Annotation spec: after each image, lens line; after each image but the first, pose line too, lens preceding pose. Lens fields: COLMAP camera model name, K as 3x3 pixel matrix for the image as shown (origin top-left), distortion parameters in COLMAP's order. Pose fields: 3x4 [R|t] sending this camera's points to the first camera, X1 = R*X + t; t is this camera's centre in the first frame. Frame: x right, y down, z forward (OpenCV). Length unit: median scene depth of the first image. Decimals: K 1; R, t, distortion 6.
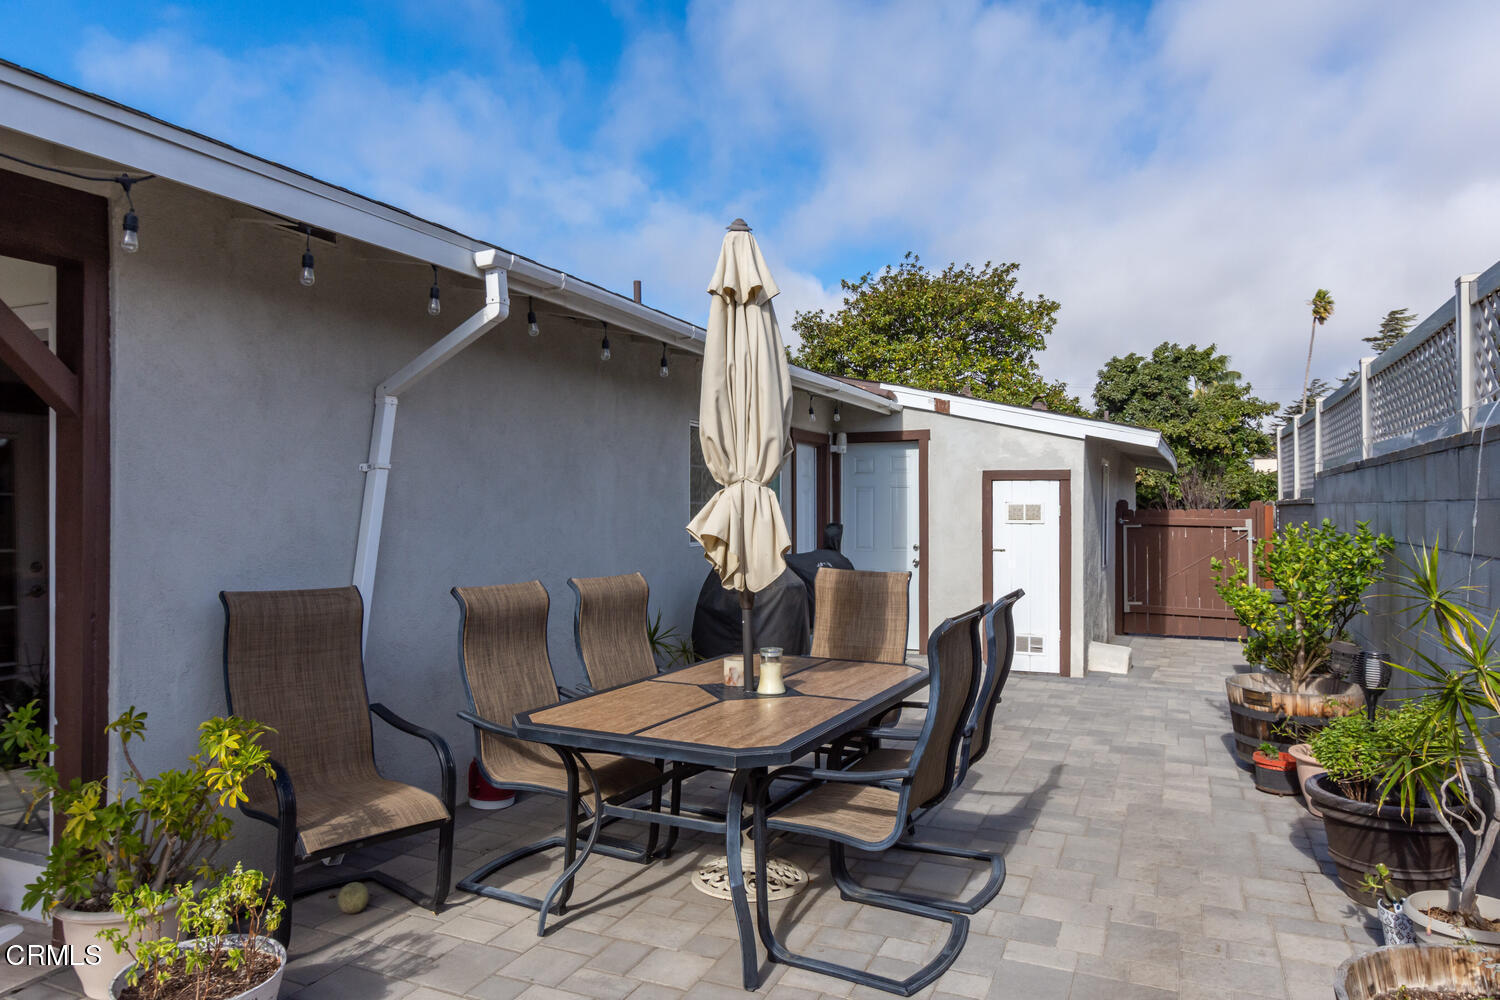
lens RADIAL K [[980.1, 0, 750.9], [0, 980.1, 499.9], [0, 0, 1]] dist [0.045682, 0.010305]
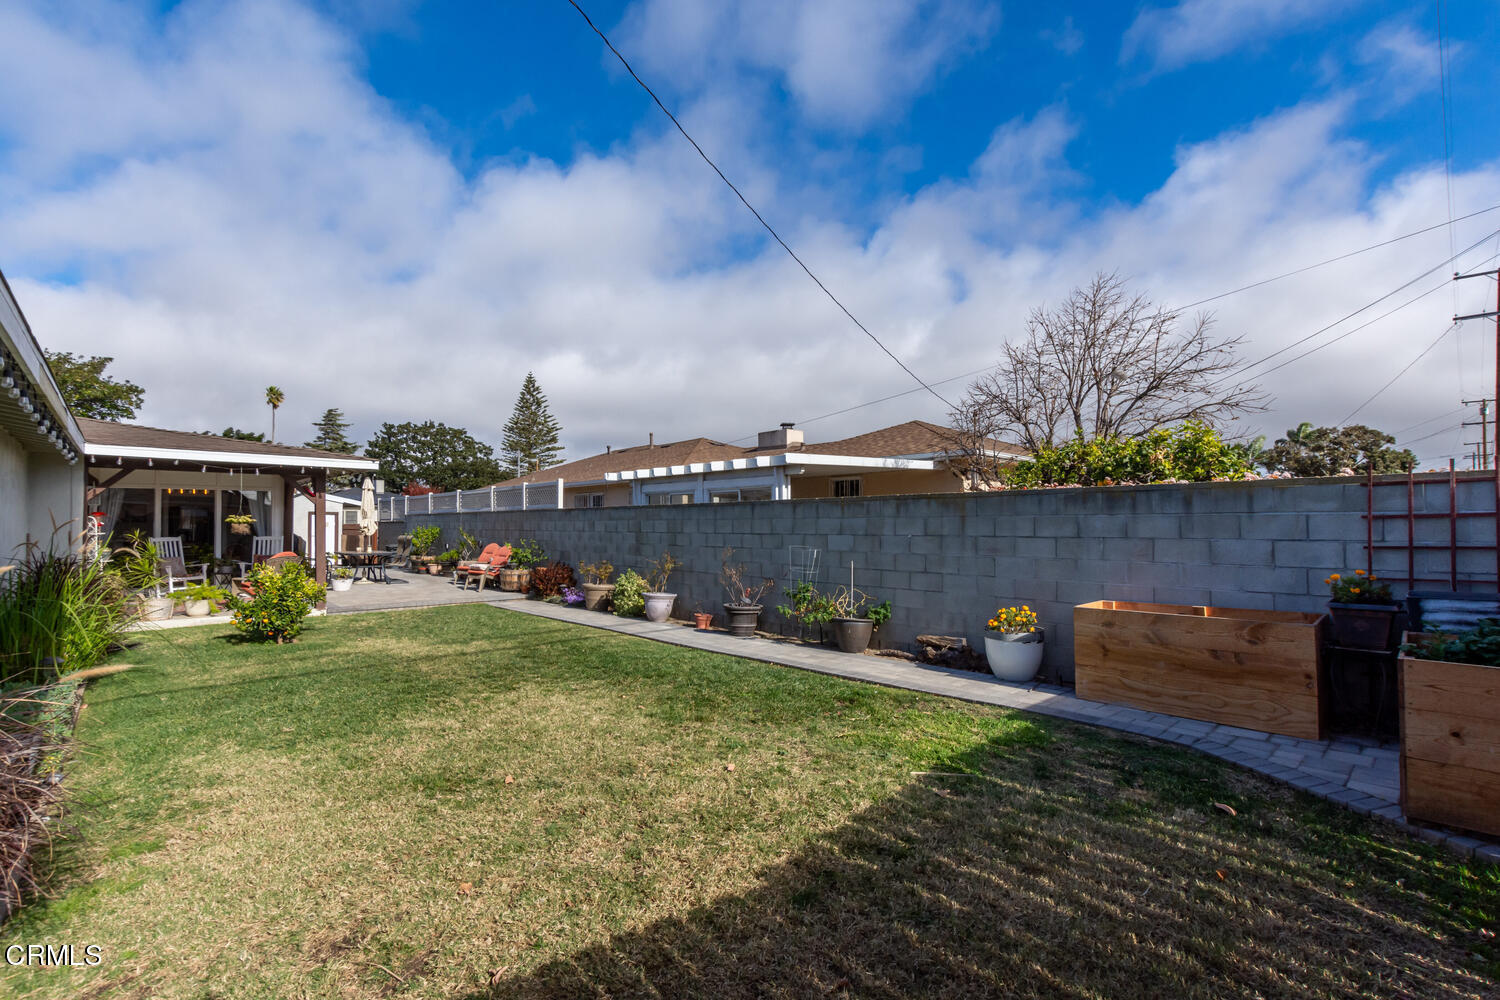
lens RADIAL K [[673.2, 0, 744.9], [0, 673.2, 508.6], [0, 0, 1]] dist [0.004557, 0.001978]
pose [[0.407958, 0.019795, 0.912786, -0.883534], [-0.003243, 0.999790, -0.020233, 0.000912], [-0.912995, 0.005294, 0.407937, -0.884317]]
